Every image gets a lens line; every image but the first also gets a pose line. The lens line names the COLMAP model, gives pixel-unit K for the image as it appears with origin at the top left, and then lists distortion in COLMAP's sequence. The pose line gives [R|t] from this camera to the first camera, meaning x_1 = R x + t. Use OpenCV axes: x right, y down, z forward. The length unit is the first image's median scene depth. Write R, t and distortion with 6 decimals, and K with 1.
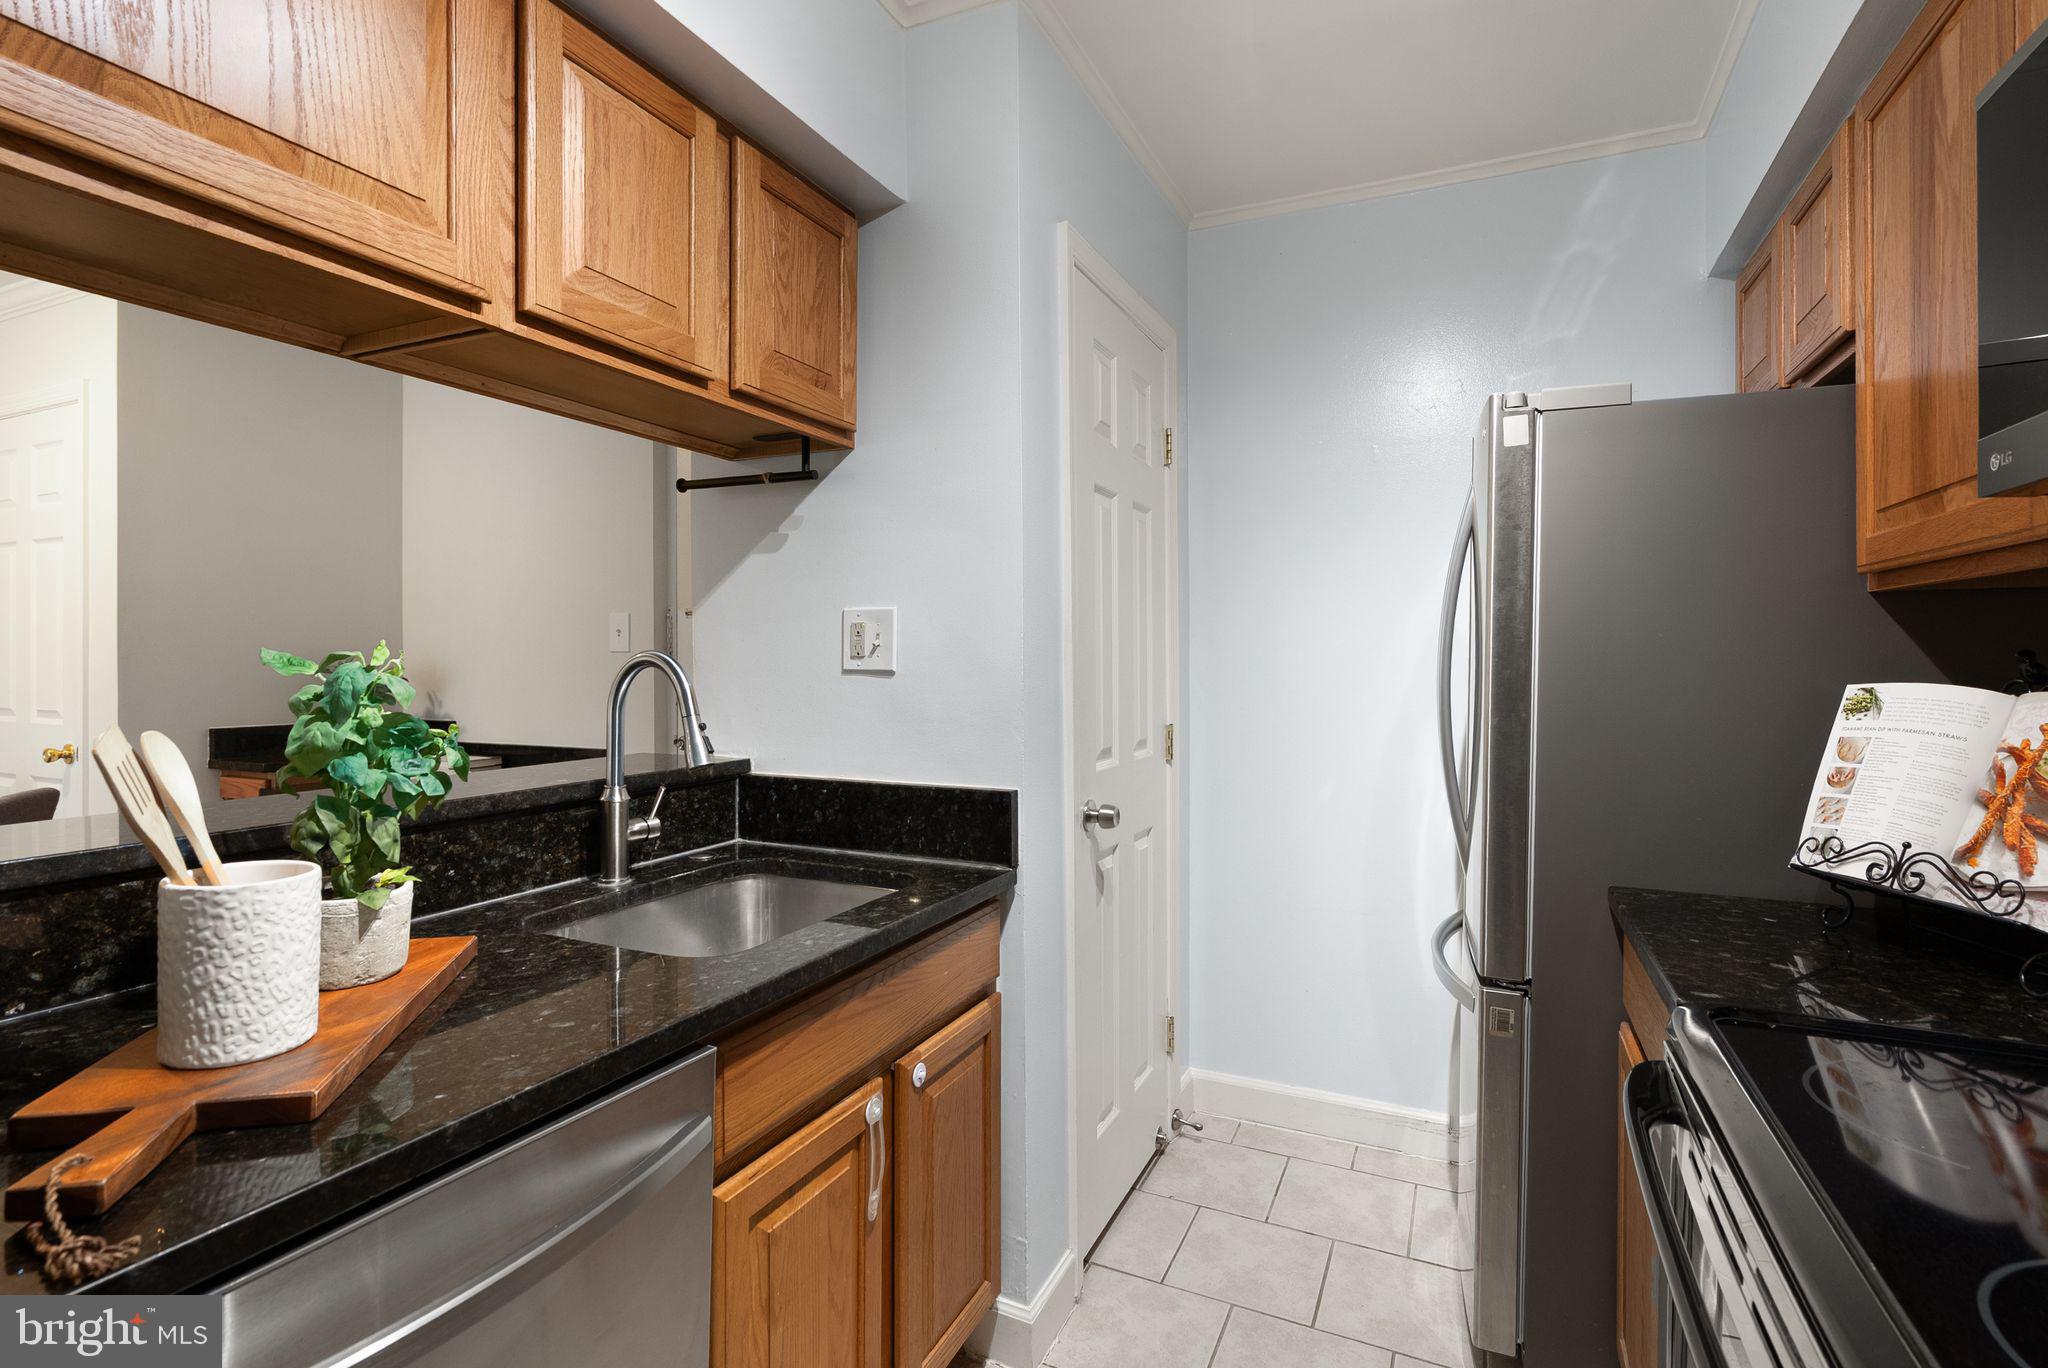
lens RADIAL K [[977.7, 0, 1034.7], [0, 977.7, 665.2], [0, 0, 1]] dist [-0.000890, 0.001598]
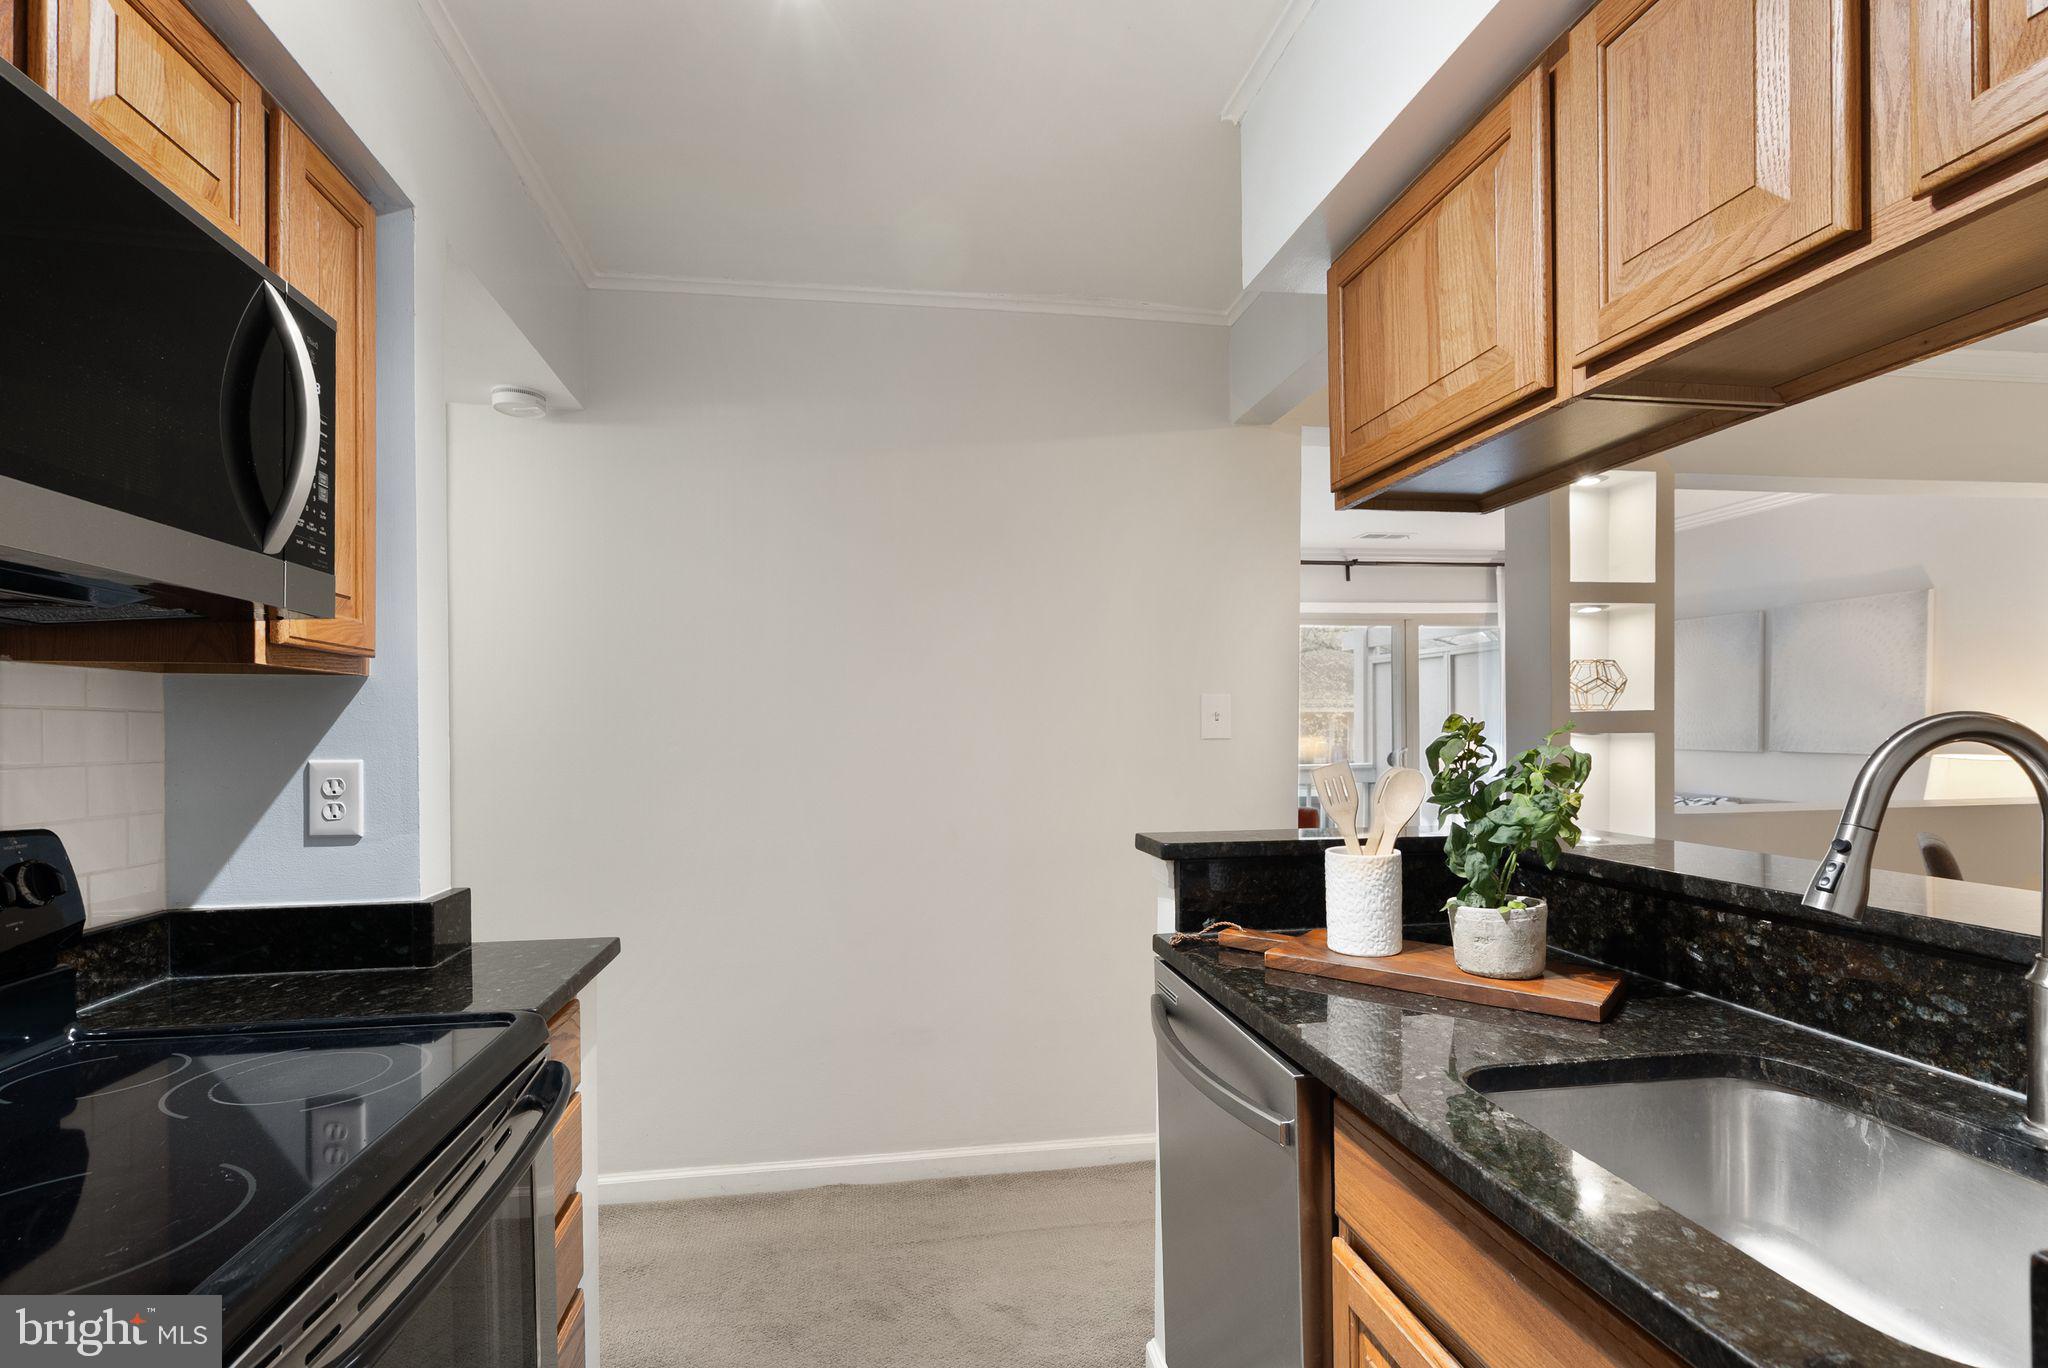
lens RADIAL K [[970.3, 0, 1013.3], [0, 970.3, 734.1], [0, 0, 1]] dist [-0.000989, -0.000281]
pose [[-0.836430, 0.010513, -0.547973, 0.366363], [0.004023, 0.999907, 0.013043, -0.011844], [0.548059, 0.008704, -0.836394, 1.163539]]
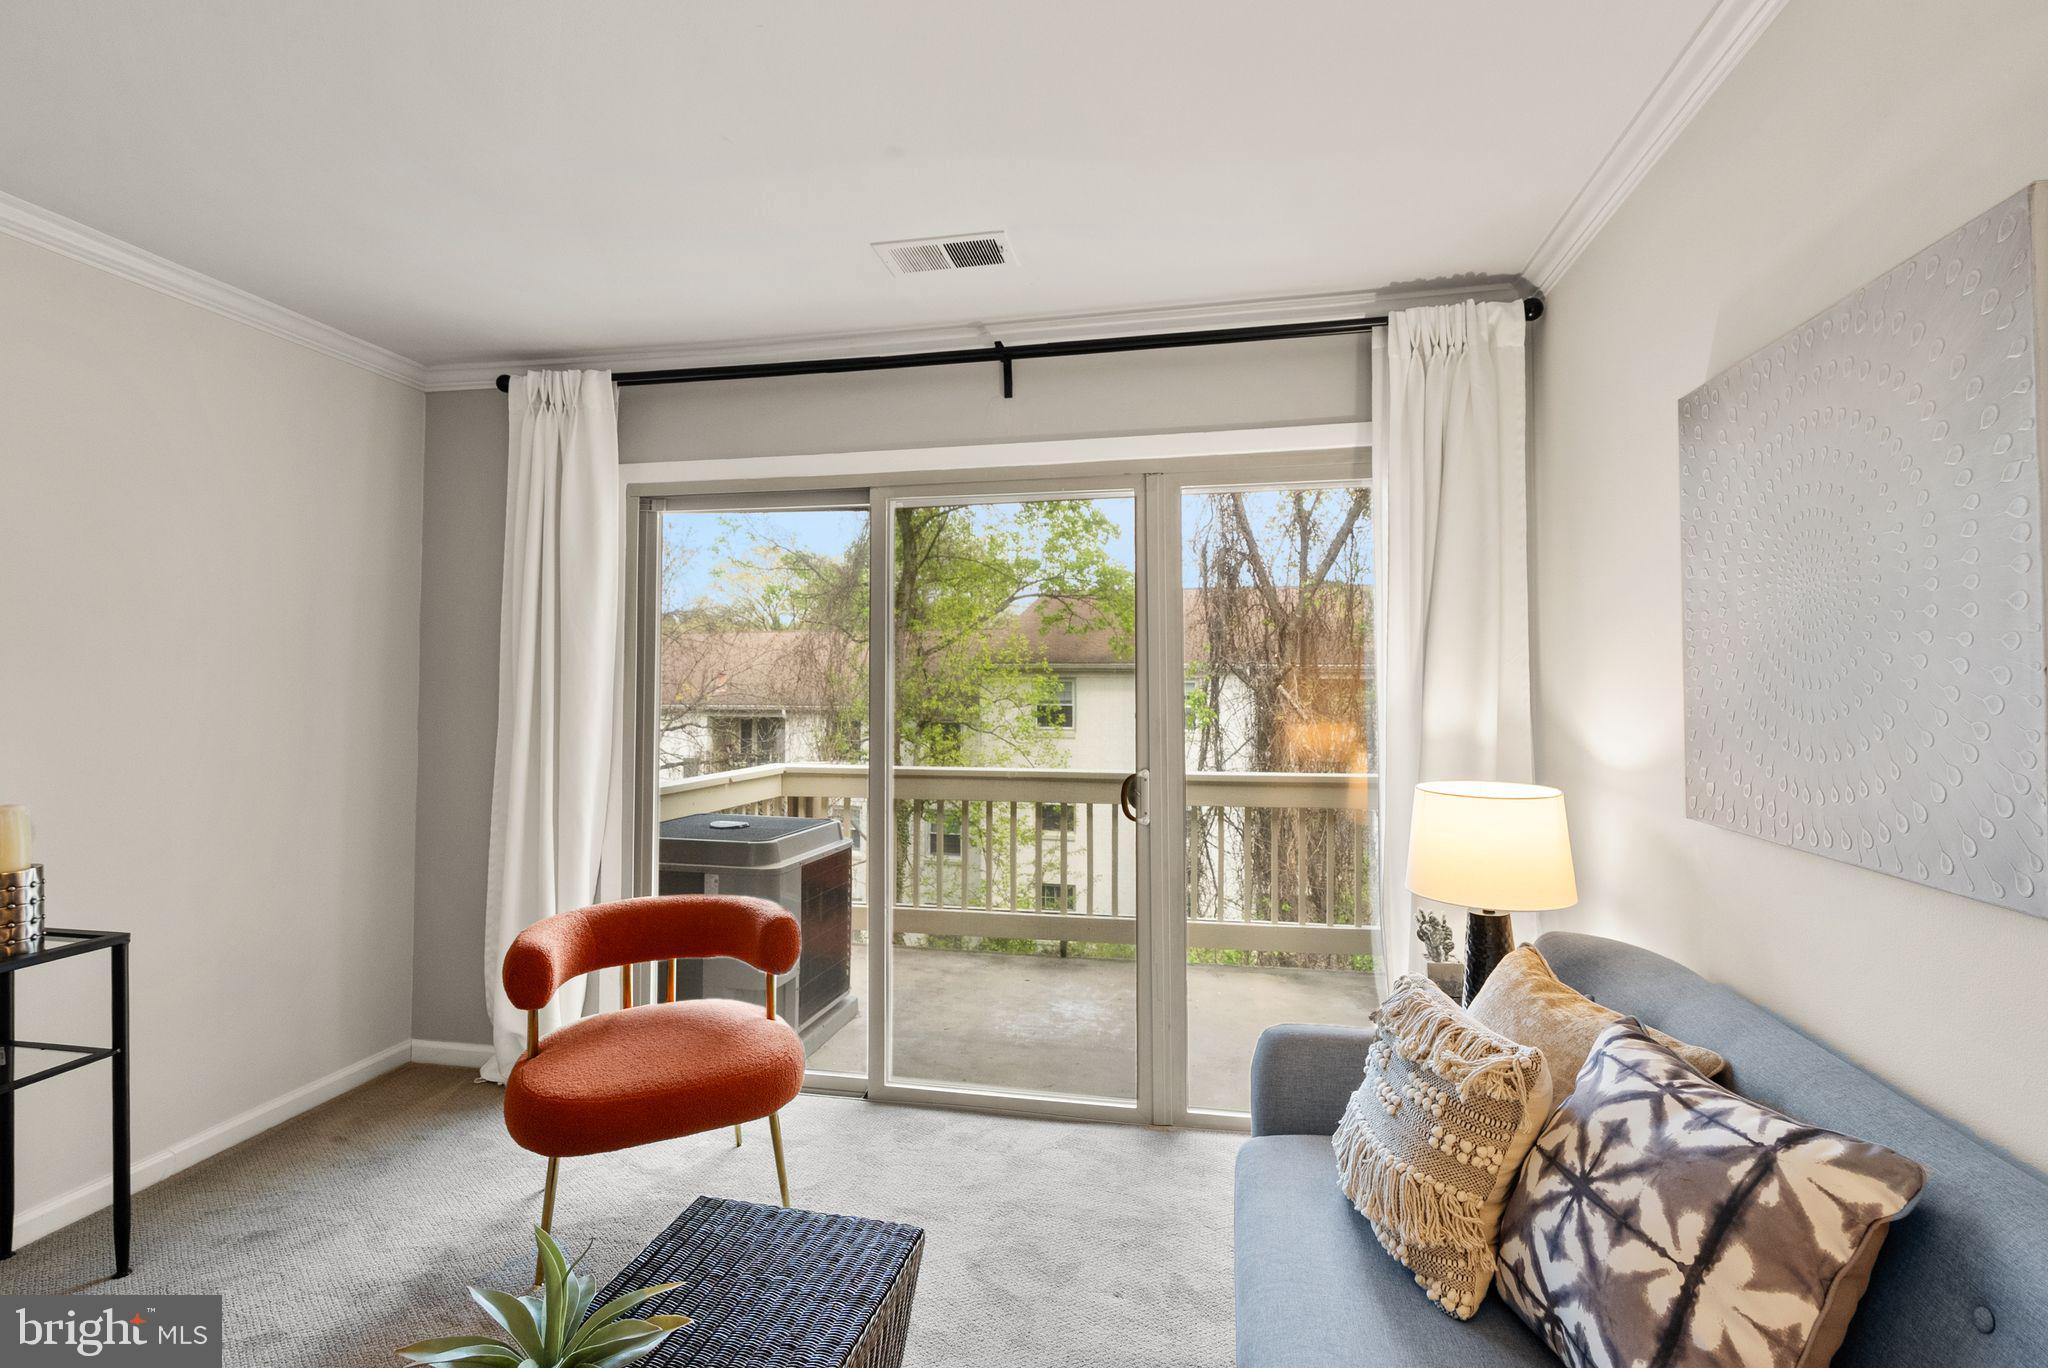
lens RADIAL K [[993.7, 0, 1023.2], [0, 993.7, 696.2], [0, 0, 1]] dist [-0.001070, 0.001014]
pose [[-0.971340, 0.002221, -0.237686, -2.791183], [-0.000346, 0.999942, 0.010758, -0.042069], [0.237696, 0.010532, -0.971283, 0.337430]]
